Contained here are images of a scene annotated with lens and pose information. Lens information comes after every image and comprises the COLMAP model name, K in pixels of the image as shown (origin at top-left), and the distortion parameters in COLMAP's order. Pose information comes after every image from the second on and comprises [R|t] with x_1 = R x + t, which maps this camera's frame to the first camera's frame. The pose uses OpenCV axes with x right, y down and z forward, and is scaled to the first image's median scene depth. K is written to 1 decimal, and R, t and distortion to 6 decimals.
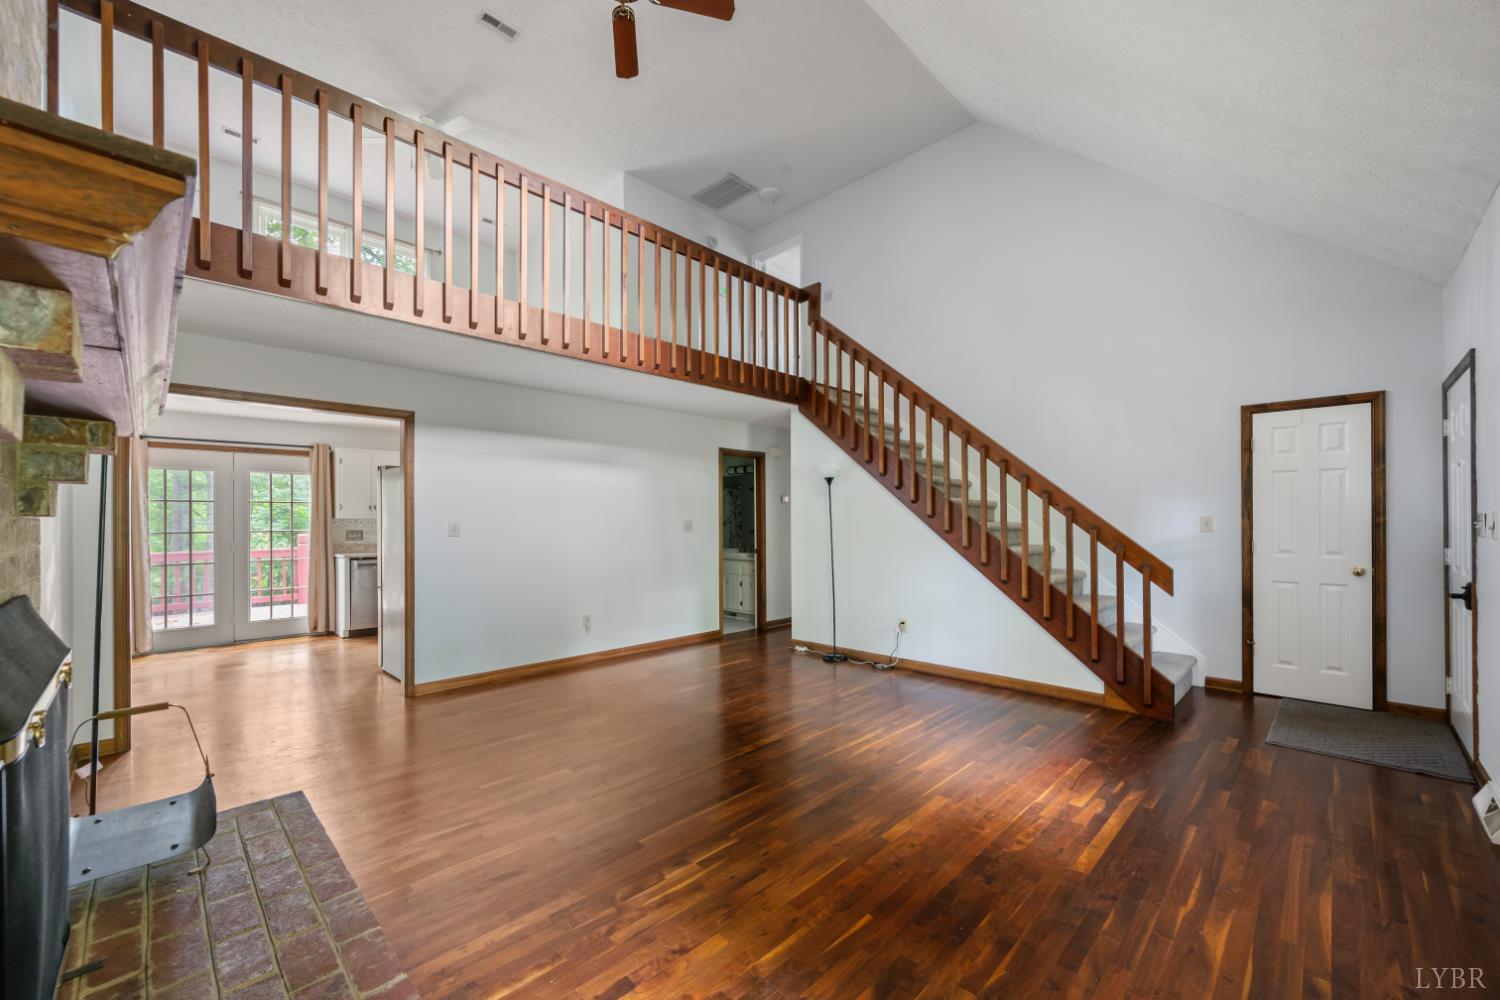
lens RADIAL K [[591.9, 0, 753.0], [0, 591.9, 507.2], [0, 0, 1]] dist [0.001579, 0.000433]
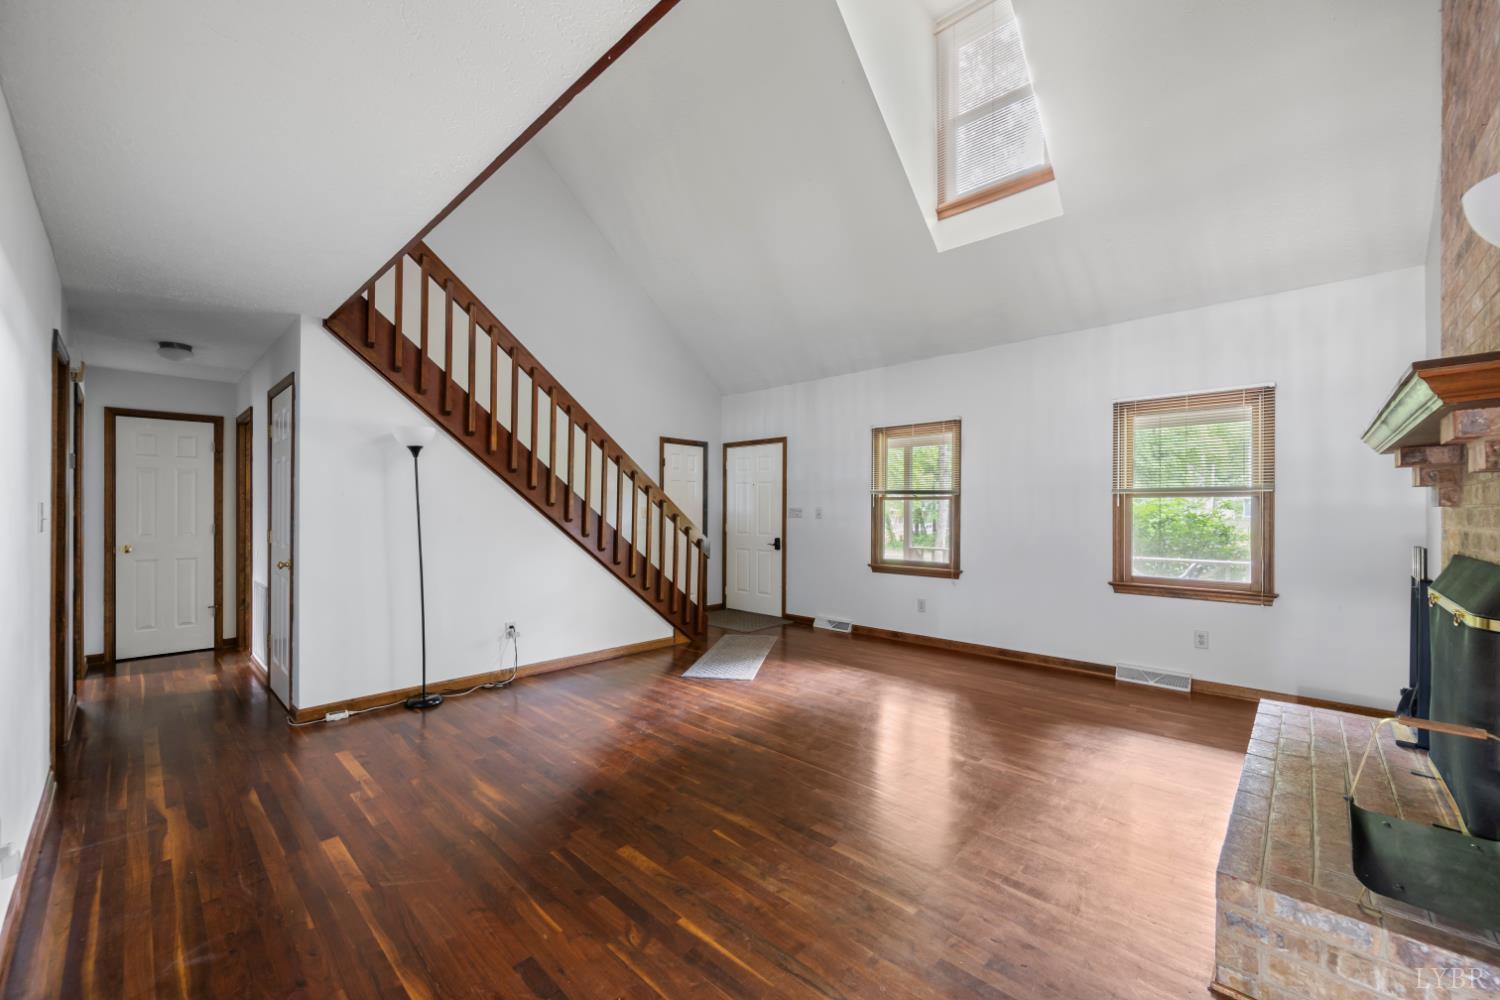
lens RADIAL K [[591.9, 0, 753.0], [0, 591.9, 507.2], [0, 0, 1]] dist [0.001579, 0.000433]
pose [[-0.016922, 0.007850, 0.999826, -0.825964], [-0.028003, 0.999573, -0.008322, 0.022754], [-0.999465, -0.028139, -0.016695, 0.883876]]
